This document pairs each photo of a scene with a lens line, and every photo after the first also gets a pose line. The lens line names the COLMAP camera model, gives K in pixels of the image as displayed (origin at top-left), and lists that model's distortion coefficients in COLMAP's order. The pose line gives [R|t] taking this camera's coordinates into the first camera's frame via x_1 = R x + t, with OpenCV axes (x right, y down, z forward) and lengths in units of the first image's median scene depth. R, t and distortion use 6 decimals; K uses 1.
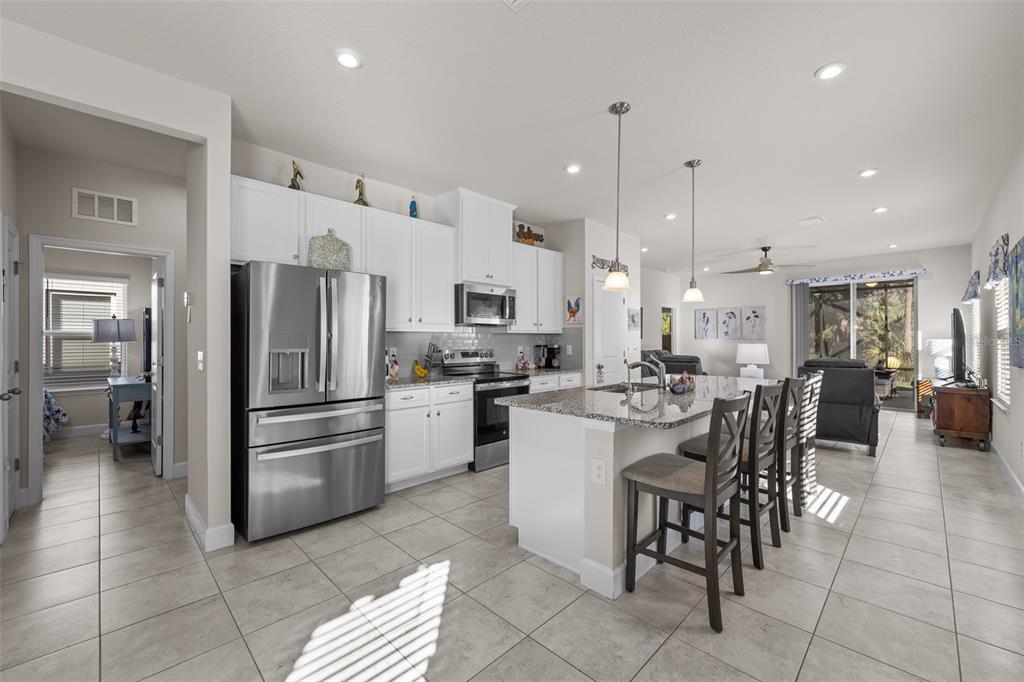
lens RADIAL K [[412.3, 0, 512.0], [0, 412.3, 341.0], [0, 0, 1]] dist [0.000265, 0.000073]
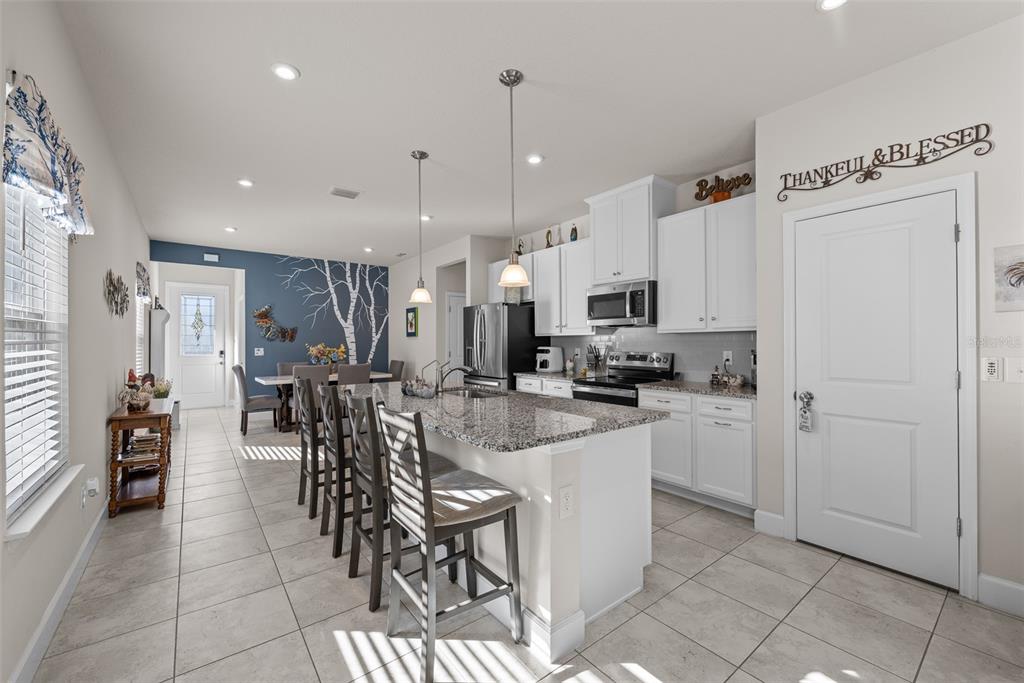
lens RADIAL K [[419.3, 0, 517.6], [0, 419.3, 342.0], [0, 0, 1]] dist [-0.000624, 0.000033]
pose [[-0.121897, 0.000498, -0.992543, 0.857696], [0.002808, 0.999996, 0.000157, -0.003657], [0.992539, -0.002768, -0.121898, 0.843423]]
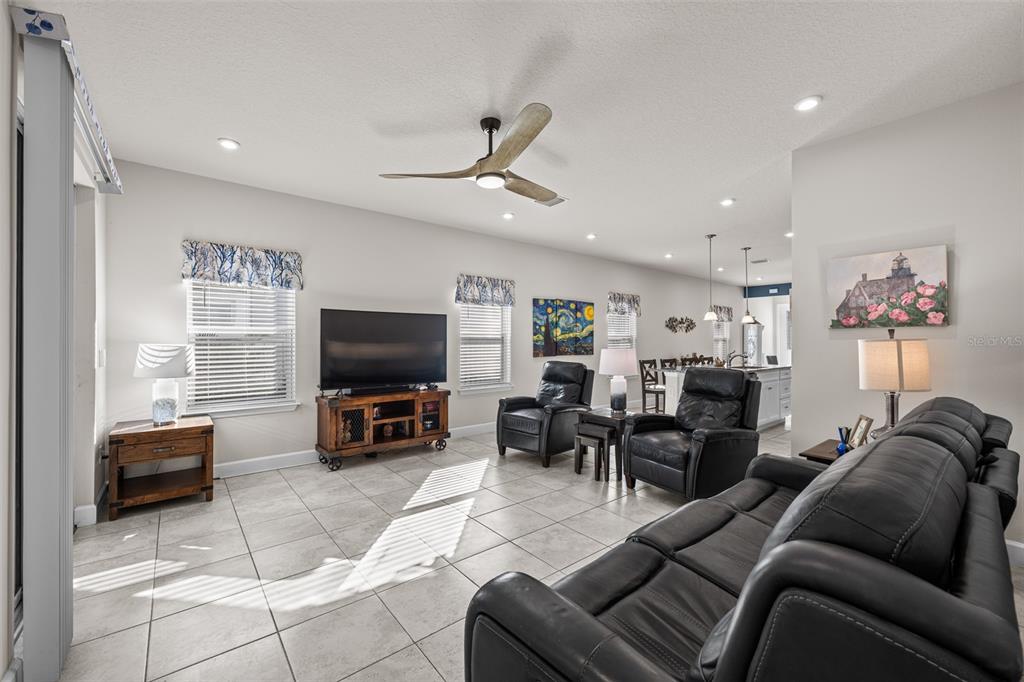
lens RADIAL K [[412.3, 0, 512.0], [0, 412.3, 341.0], [0, 0, 1]] dist [0.000265, 0.000073]
pose [[-0.995014, 0.001477, 0.099728, 0.814039], [0.001381, 0.999999, -0.001024, -0.008688], [-0.099729, -0.000881, -0.995014, 2.063942]]
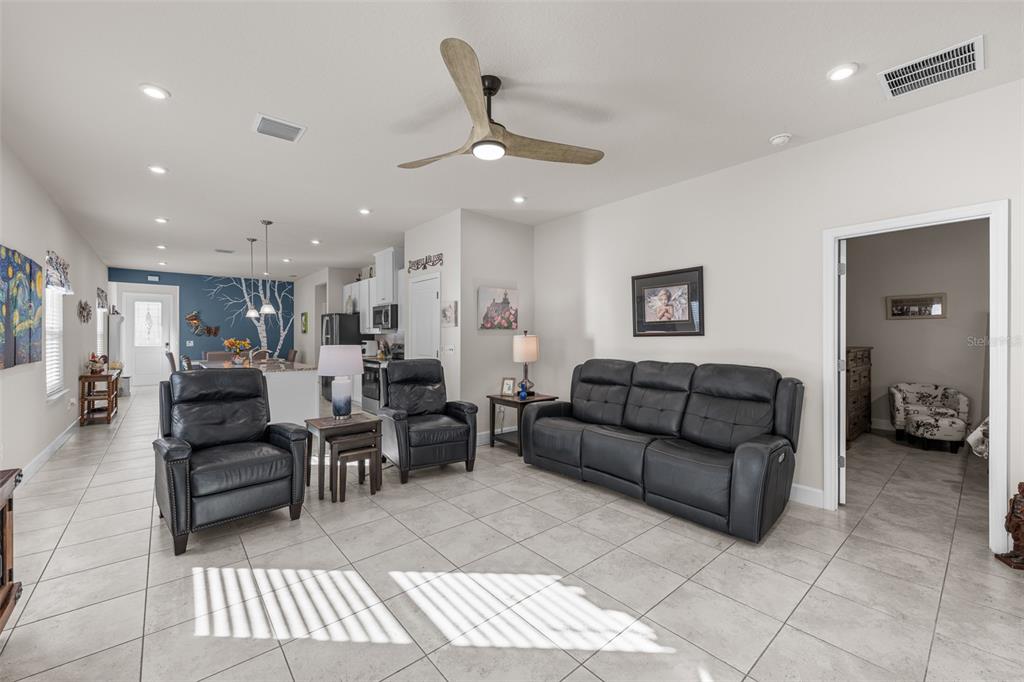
lens RADIAL K [[405.8, 0, 512.3], [0, 405.8, 338.4], [0, 0, 1]] dist [0.001171, 0.000079]
pose [[-0.076508, 0.005336, -0.997055, 1.414880], [-0.001201, 0.999984, 0.005444, -0.009763], [0.997068, 0.001614, -0.076500, 1.532313]]
